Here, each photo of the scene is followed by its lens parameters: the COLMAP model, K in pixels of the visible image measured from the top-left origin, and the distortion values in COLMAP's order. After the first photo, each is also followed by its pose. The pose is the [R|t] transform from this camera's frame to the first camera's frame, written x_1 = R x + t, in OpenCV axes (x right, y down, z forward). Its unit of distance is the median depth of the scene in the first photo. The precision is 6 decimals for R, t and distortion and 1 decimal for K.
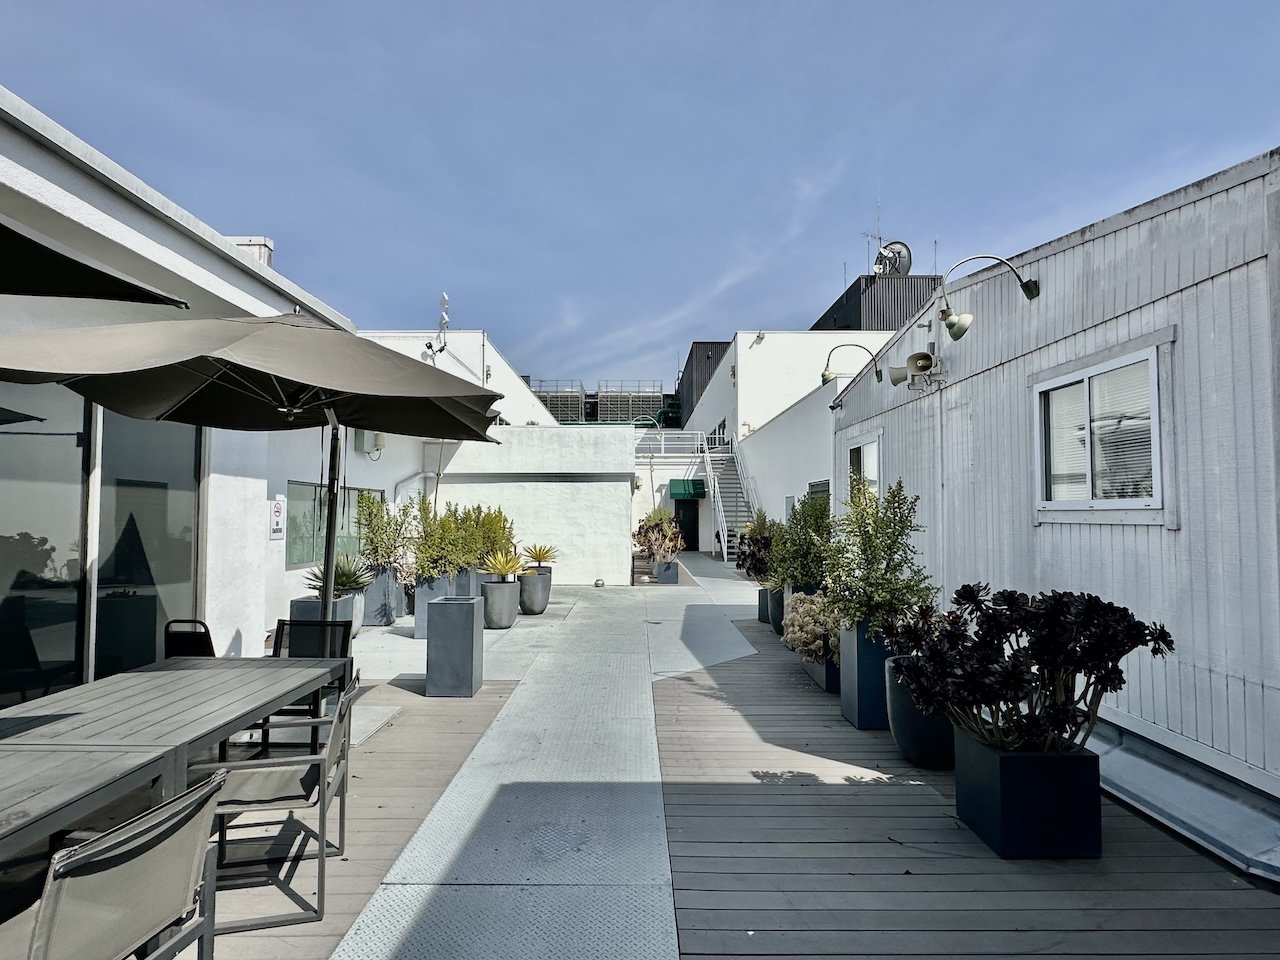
lens RADIAL K [[707.1, 0, 641.8], [0, 707.1, 481.2], [0, 0, 1]] dist [0.001225, -0.000023]
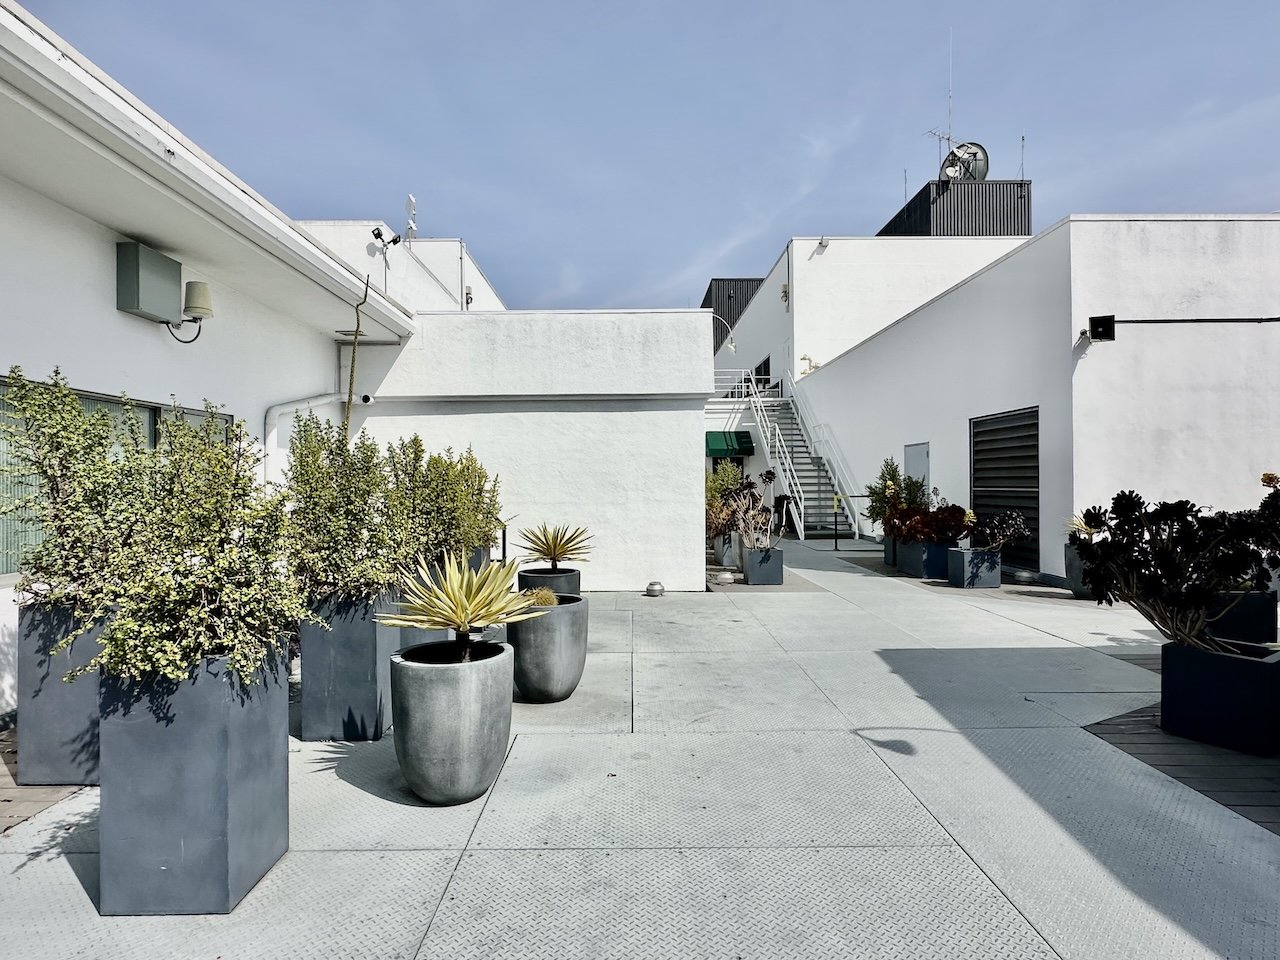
lens RADIAL K [[707.1, 0, 636.9], [0, 707.1, 482.4], [0, 0, 1]] dist [0.001225, -0.000023]
pose [[0.999956, -0.009023, 0.002522, -0.050563], [0.008900, 0.998943, 0.045107, 0.022630], [-0.002926, -0.045082, 0.998979, 0.296164]]
